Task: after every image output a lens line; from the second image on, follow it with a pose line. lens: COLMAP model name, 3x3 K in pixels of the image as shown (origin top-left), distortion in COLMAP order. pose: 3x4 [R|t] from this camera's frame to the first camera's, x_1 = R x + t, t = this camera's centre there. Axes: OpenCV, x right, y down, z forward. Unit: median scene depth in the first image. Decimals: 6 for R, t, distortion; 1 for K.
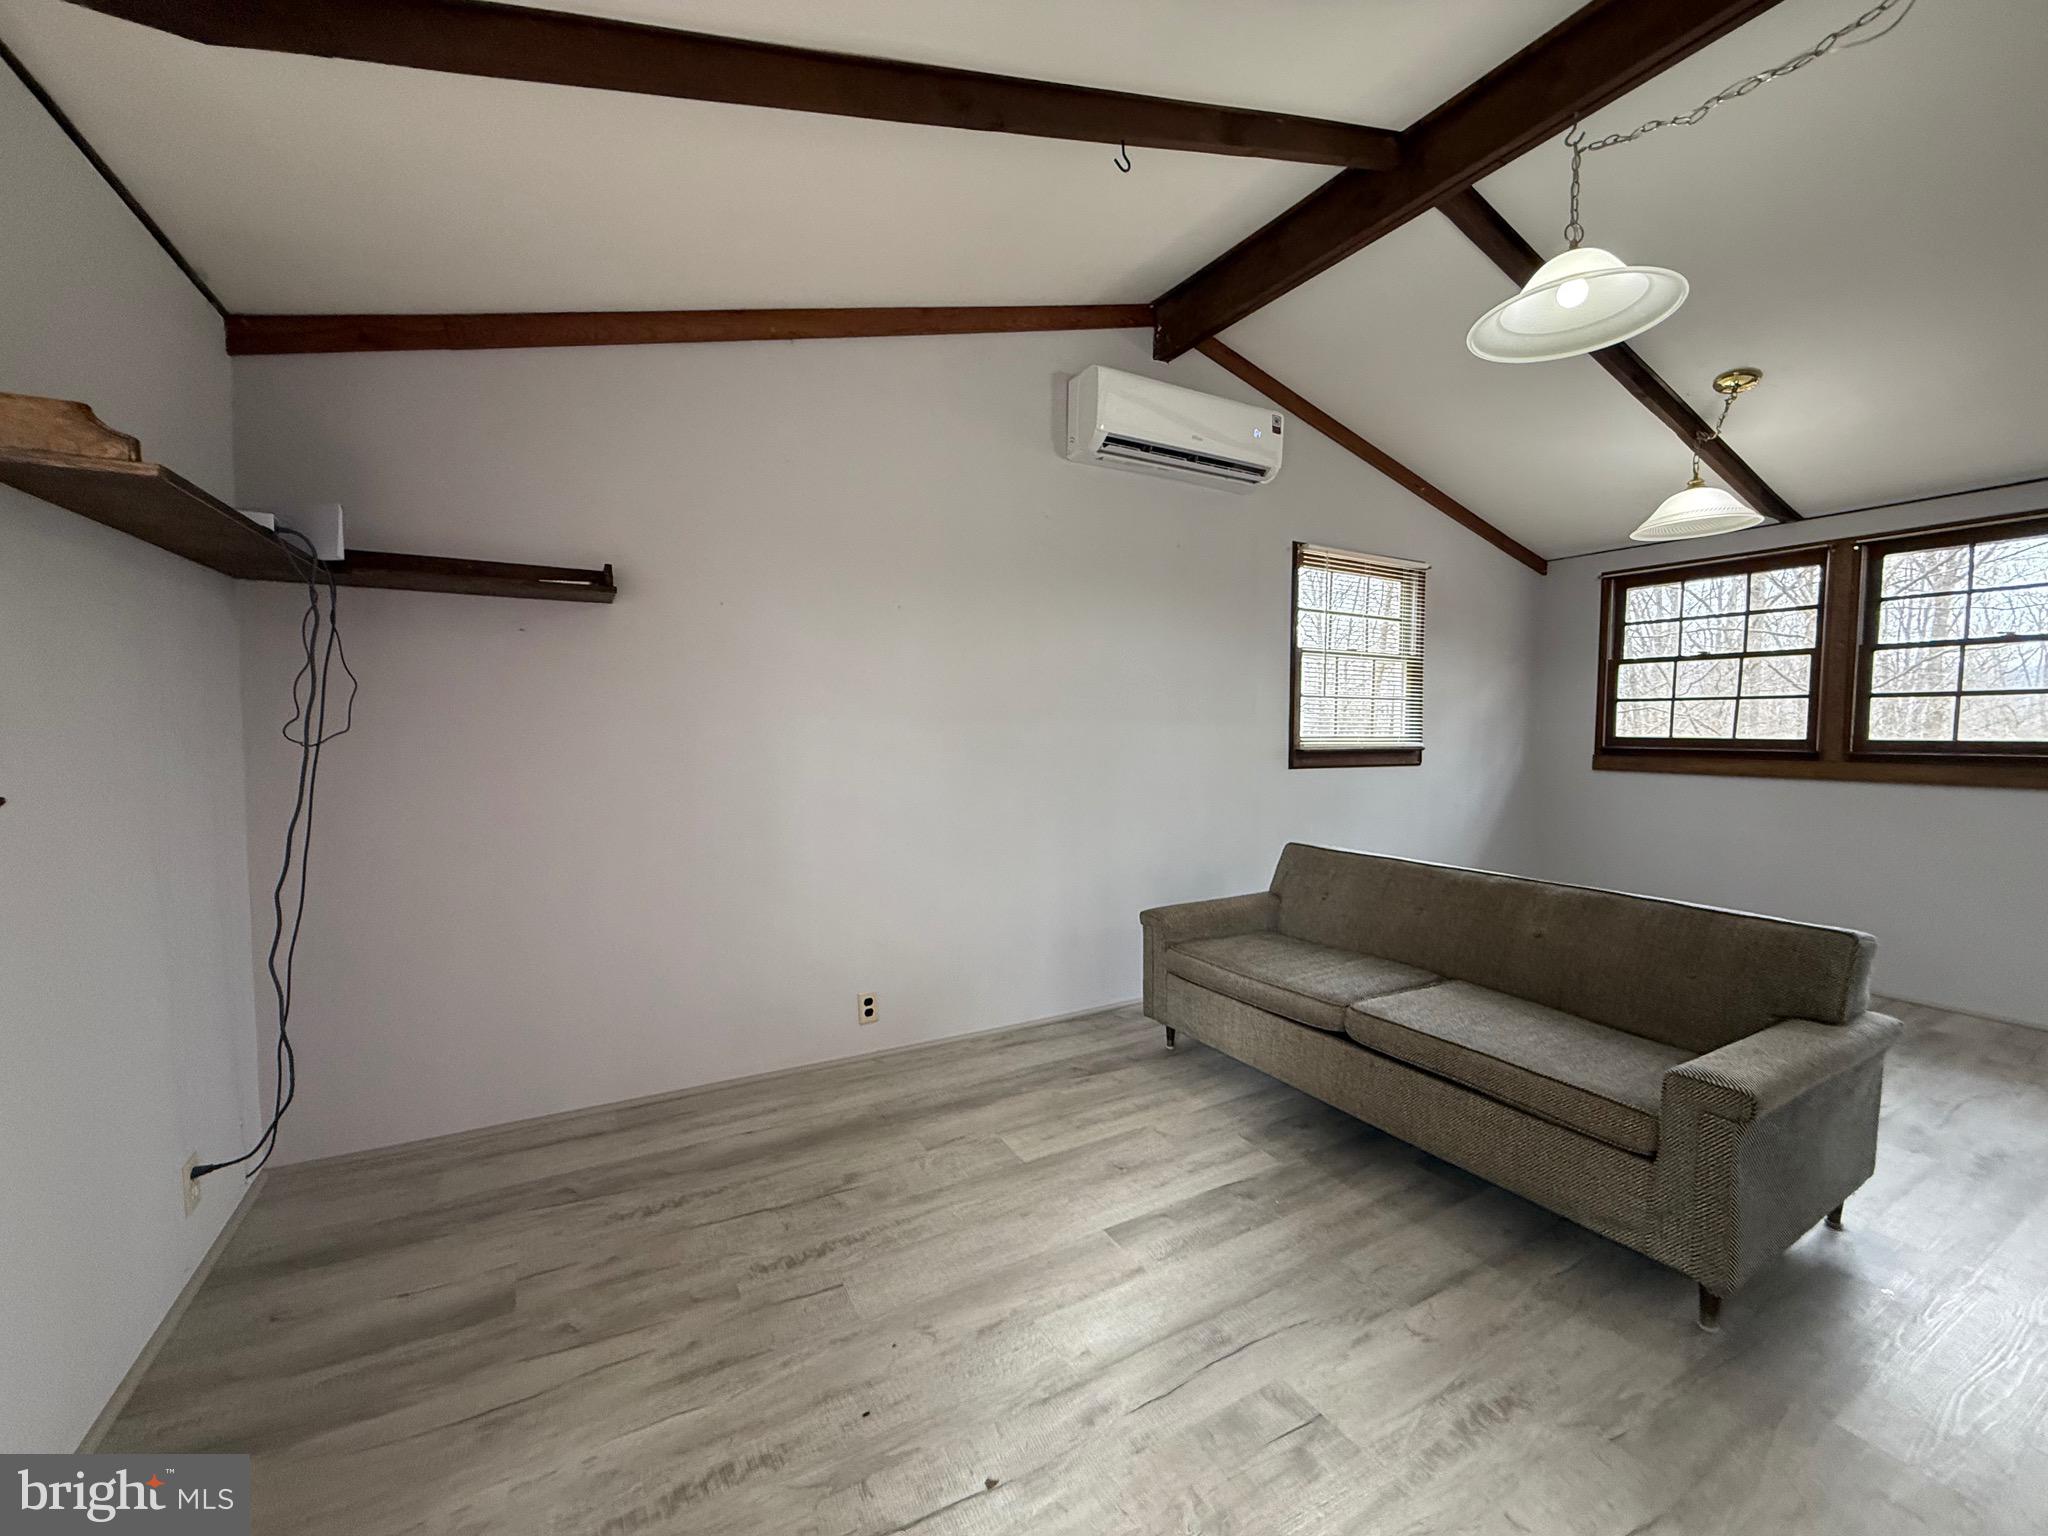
lens RADIAL K [[815.4, 0, 1007.9], [0, 815.4, 769.3], [0, 0, 1]] dist [-0.000811, 0.000370]
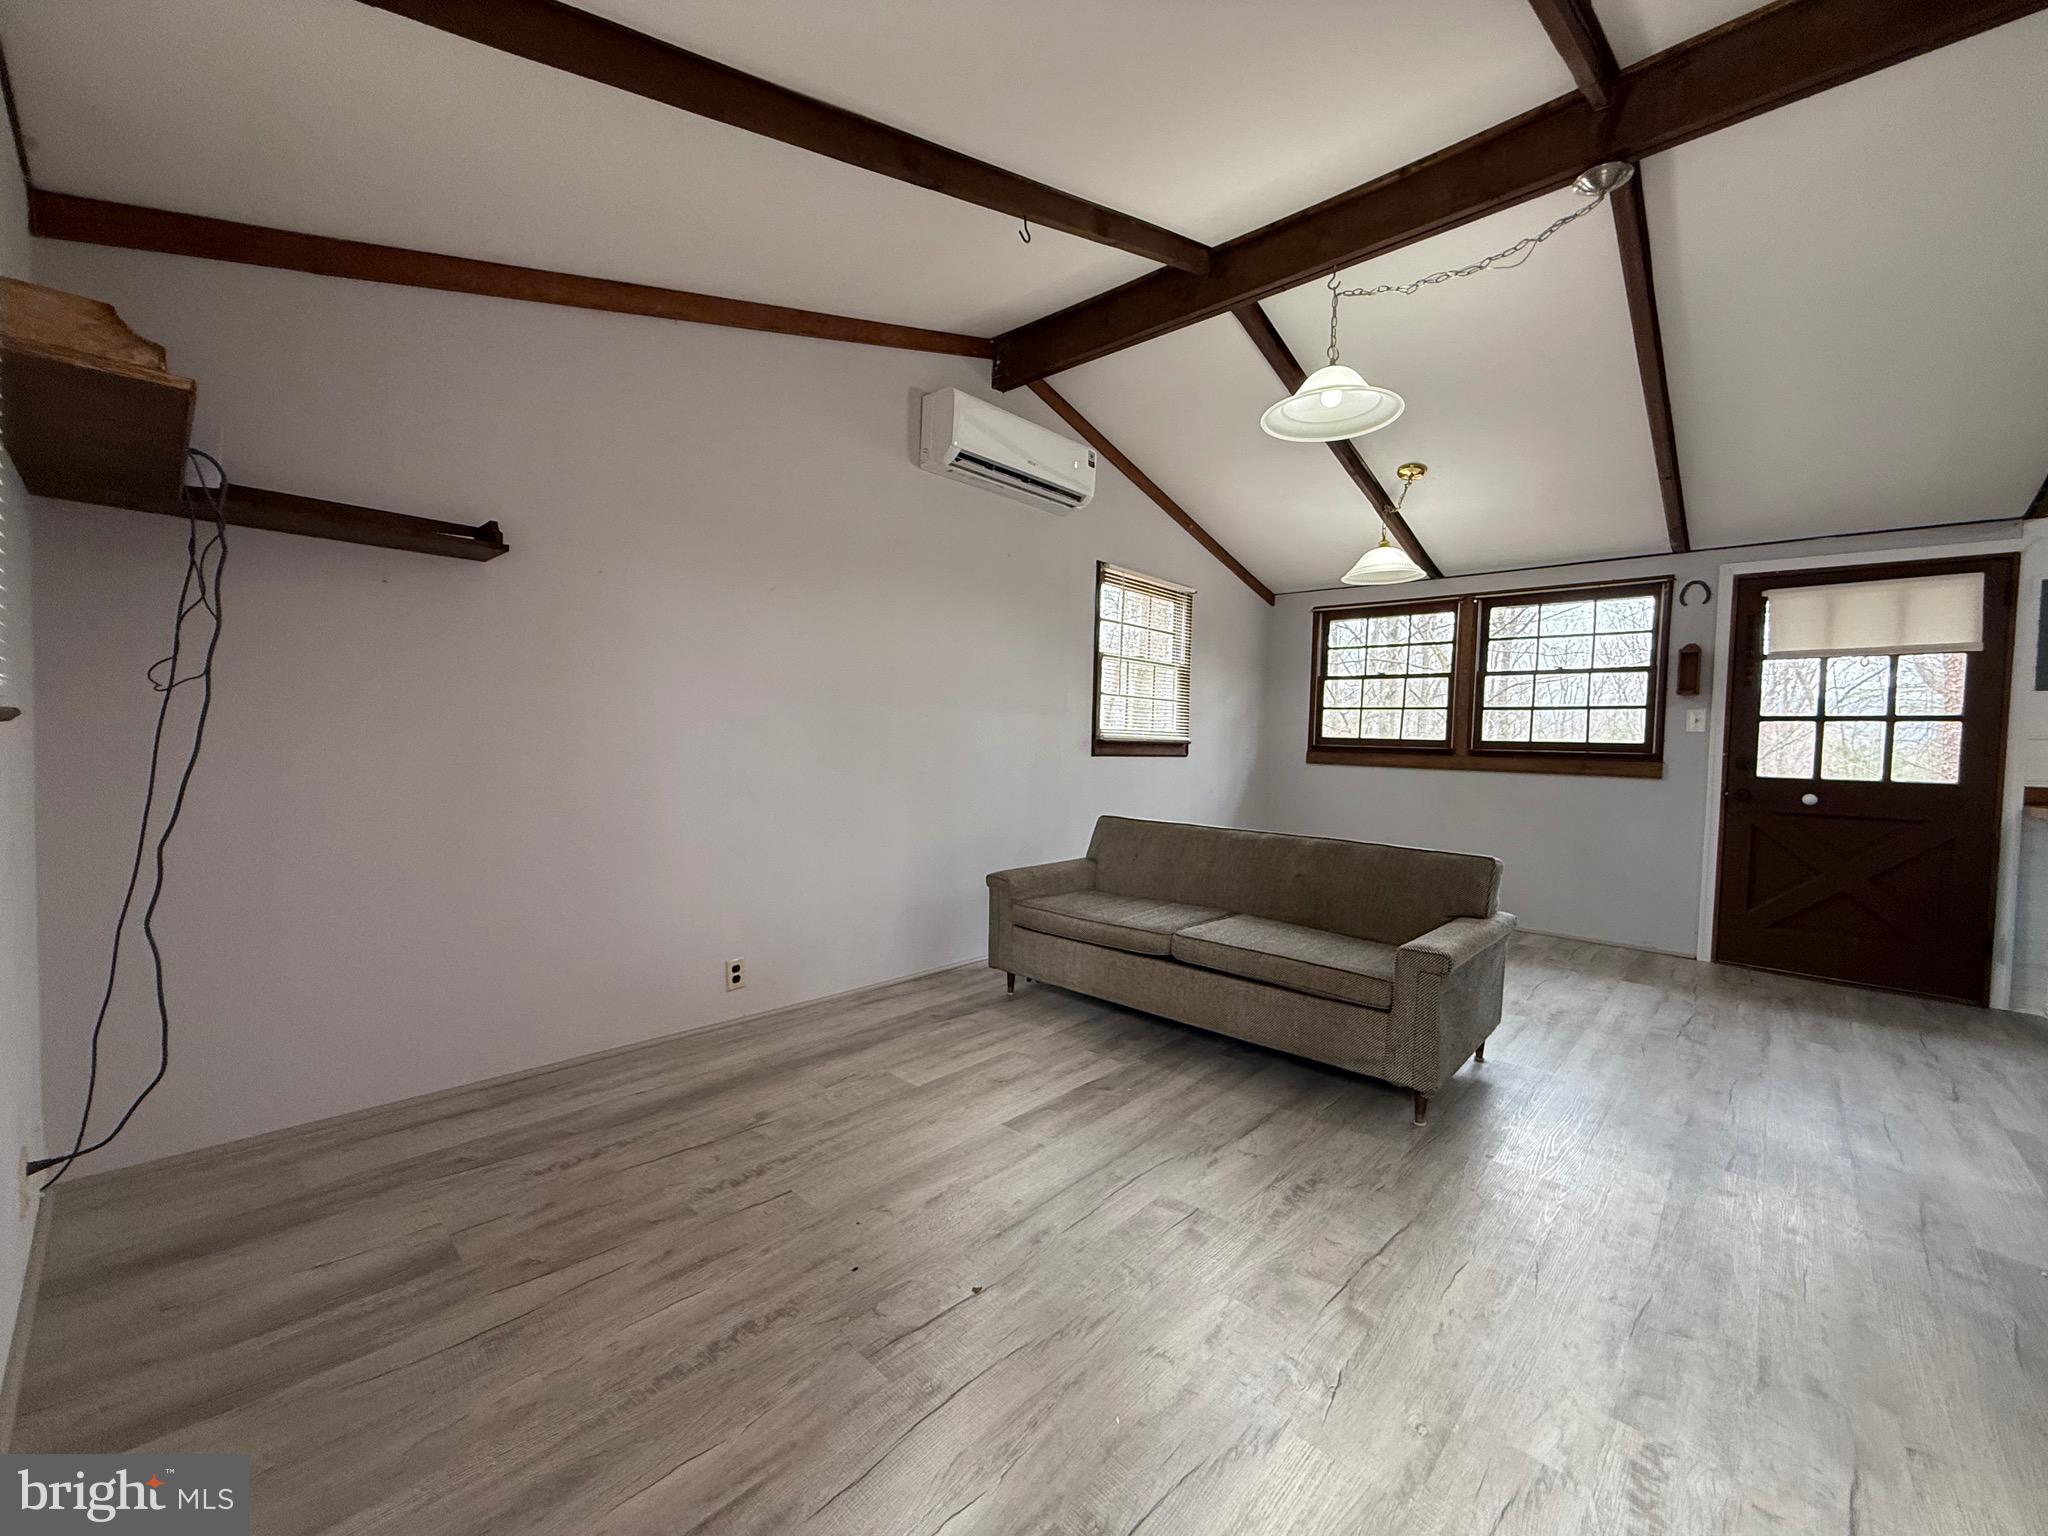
lens RADIAL K [[815.4, 0, 1011.3], [0, 815.4, 769.6], [0, 0, 1]] dist [-0.000811, 0.000370]
pose [[0.952358, 0.010451, 0.304803, -0.214937], [-0.008523, 0.999934, -0.007654, 0.051793], [-0.304863, 0.004692, 0.952385, -0.125937]]
